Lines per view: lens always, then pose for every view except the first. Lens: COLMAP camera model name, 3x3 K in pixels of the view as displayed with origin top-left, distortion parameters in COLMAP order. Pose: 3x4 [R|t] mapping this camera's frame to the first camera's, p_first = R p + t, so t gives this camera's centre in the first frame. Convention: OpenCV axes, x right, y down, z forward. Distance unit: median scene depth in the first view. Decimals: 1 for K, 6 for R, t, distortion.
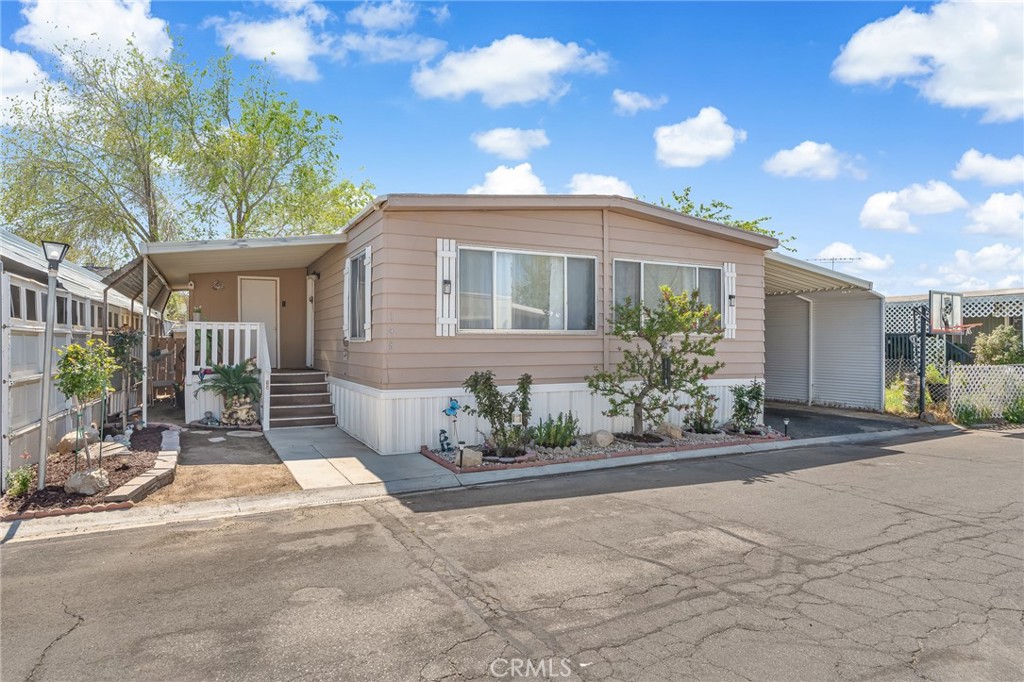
lens RADIAL K [[612.2, 0, 512.0], [0, 612.2, 341.0], [0, 0, 1]] dist [-0.001342, 0.000018]
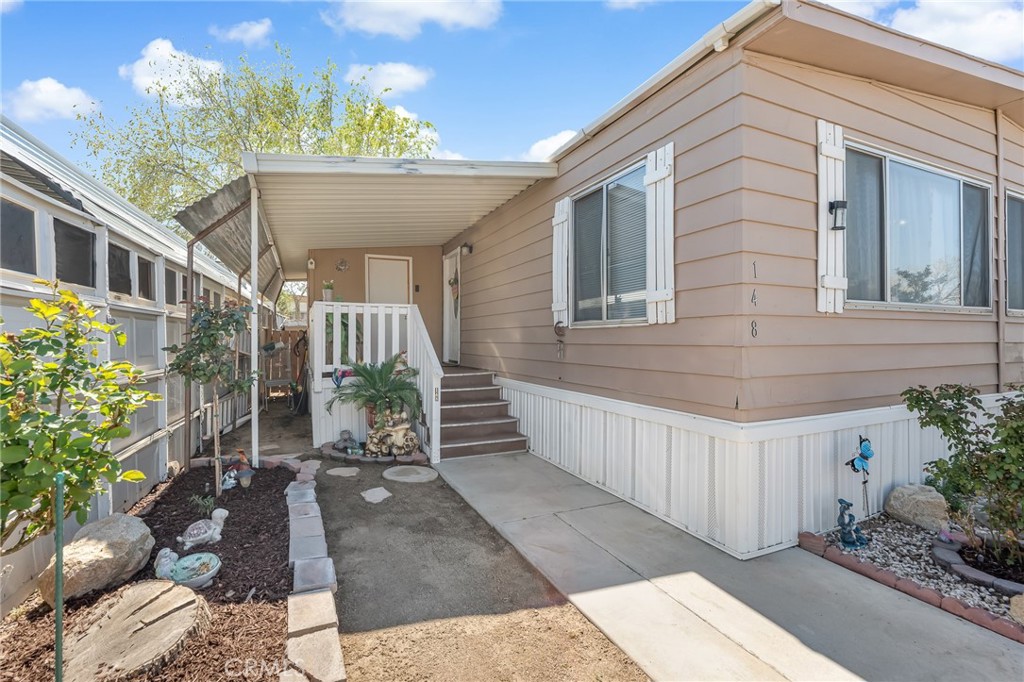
lens RADIAL K [[457.3, 0, 512.0], [0, 457.3, 341.0], [0, 0, 1]] dist [-0.000043, -0.000461]
pose [[0.999415, -0.003187, -0.034064, -0.297470], [0.003484, 0.999956, 0.008666, 0.009731], [0.034035, -0.008779, 0.999382, 0.502094]]
